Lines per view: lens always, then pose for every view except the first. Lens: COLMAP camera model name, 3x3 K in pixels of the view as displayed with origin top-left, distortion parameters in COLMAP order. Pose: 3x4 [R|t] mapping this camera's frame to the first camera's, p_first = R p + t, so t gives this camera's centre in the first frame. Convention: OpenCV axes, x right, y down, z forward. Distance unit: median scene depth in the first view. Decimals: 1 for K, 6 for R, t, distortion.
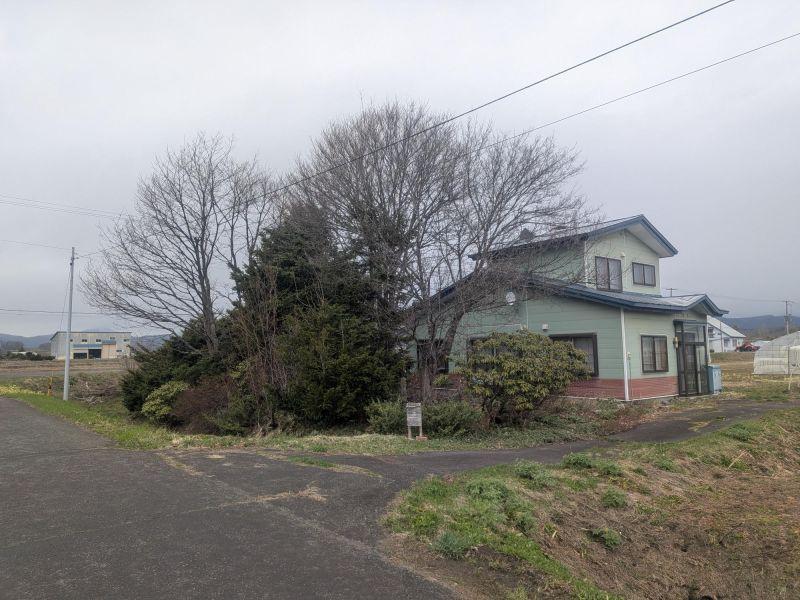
lens RADIAL K [[572.1, 0, 400.0], [0, 572.1, 292.8], [0, 0, 1]] dist [0.000825, -0.001558]
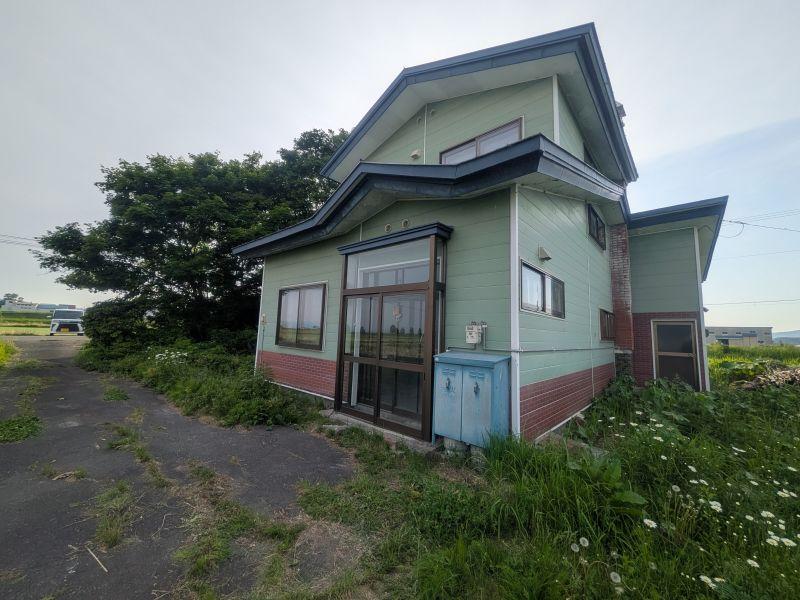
lens RADIAL K [[317.7, 0, 408.4], [0, 317.7, 295.3], [0, 0, 1]] dist [-0.000233, -0.000084]
pose [[0.176968, -0.100485, -0.979074, 0.790810], [0.064981, 0.993797, -0.090250, 0.122142], [0.982069, -0.047650, 0.182400, 1.049299]]
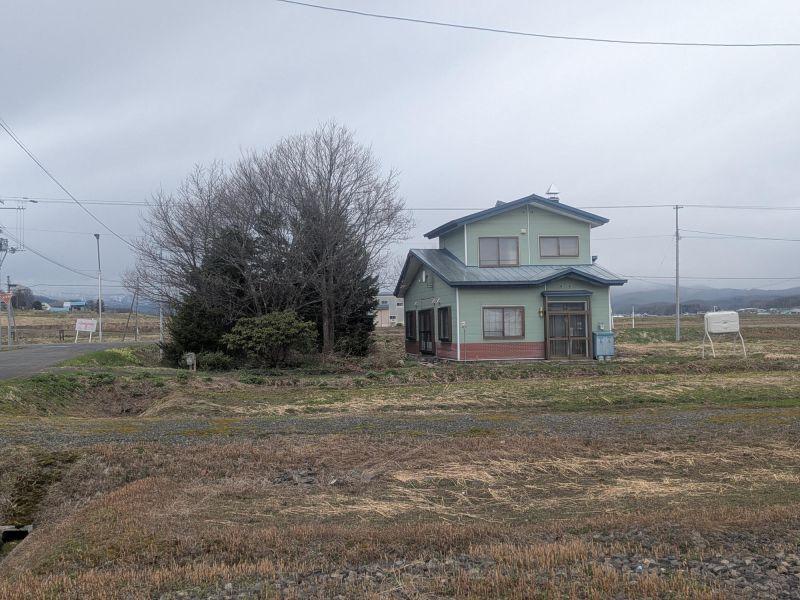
lens RADIAL K [[867.2, 0, 400.0], [0, 867.2, 300.0], [0, 0, 1]] dist [0.065680, 0.001439]
pose [[0.876796, -0.020518, -0.480426, 1.108373], [0.061451, 0.995679, 0.069627, -0.075535], [0.476921, -0.090571, 0.874267, -0.646177]]
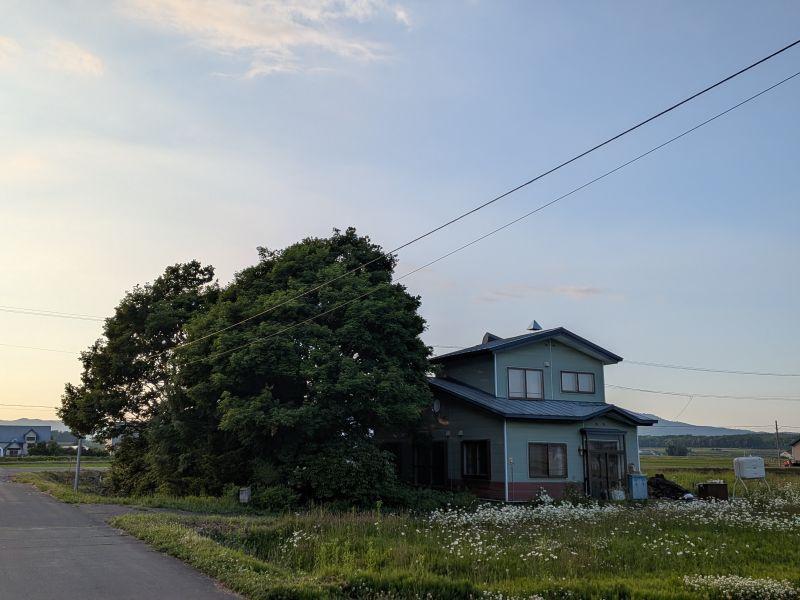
lens RADIAL K [[783.6, 0, 399.5], [0, 783.6, 282.8], [0, 0, 1]] dist [0.063018, -0.018269]
pose [[0.978133, -0.024234, -0.206564, 0.484682], [0.001687, 0.994080, -0.108637, -0.067388], [0.207973, 0.105913, 0.972383, -0.558502]]
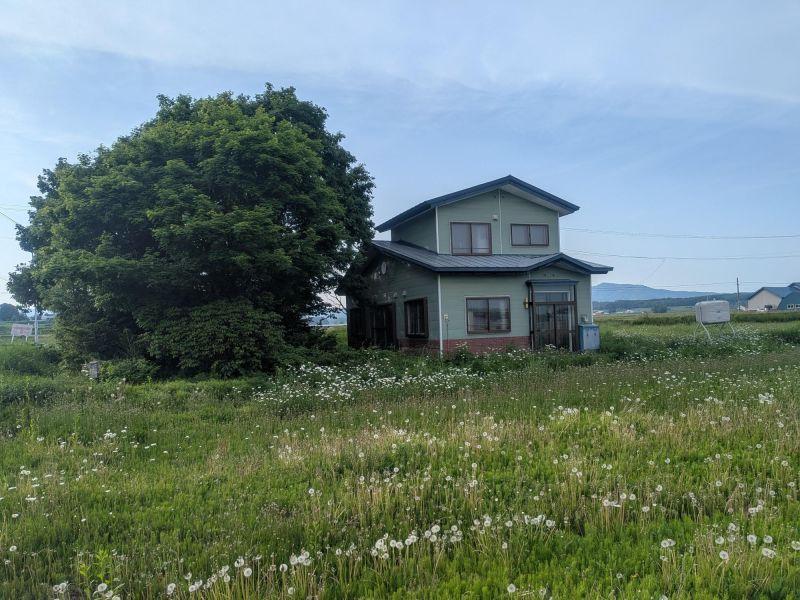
lens RADIAL K [[557.9, 0, 394.8], [0, 557.9, 322.3], [0, 0, 1]] dist [0.007197, 0.000803]
pose [[0.948142, -0.025724, -0.316804, 0.600307], [0.059921, 0.993314, 0.098677, 0.010142], [0.312148, -0.112543, 0.943344, -0.001900]]
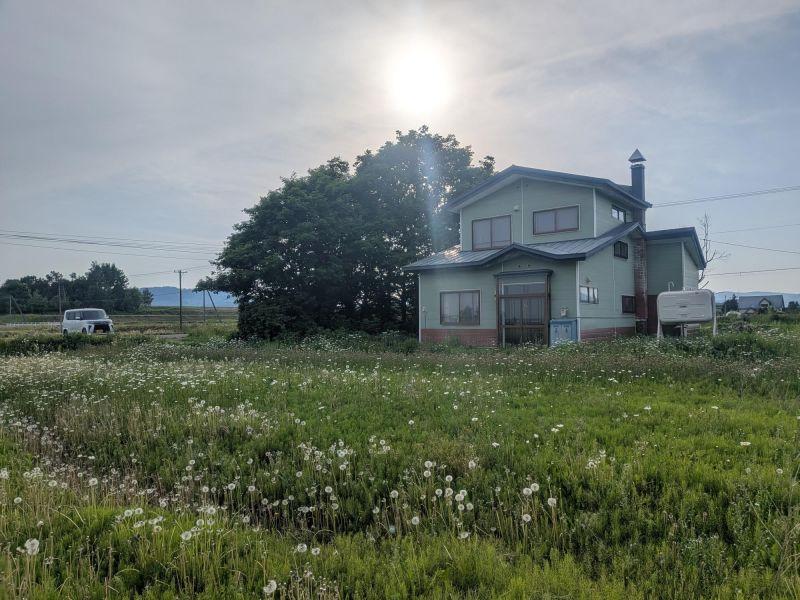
lens RADIAL K [[555.6, 0, 400.0], [0, 555.6, 300.0], [0, 0, 1]] dist [0.002139, -0.001244]
pose [[0.212072, -0.029744, -0.976801, 1.459643], [0.112032, 0.993687, -0.005935, 0.084781], [0.970811, -0.108175, 0.214065, 0.659242]]
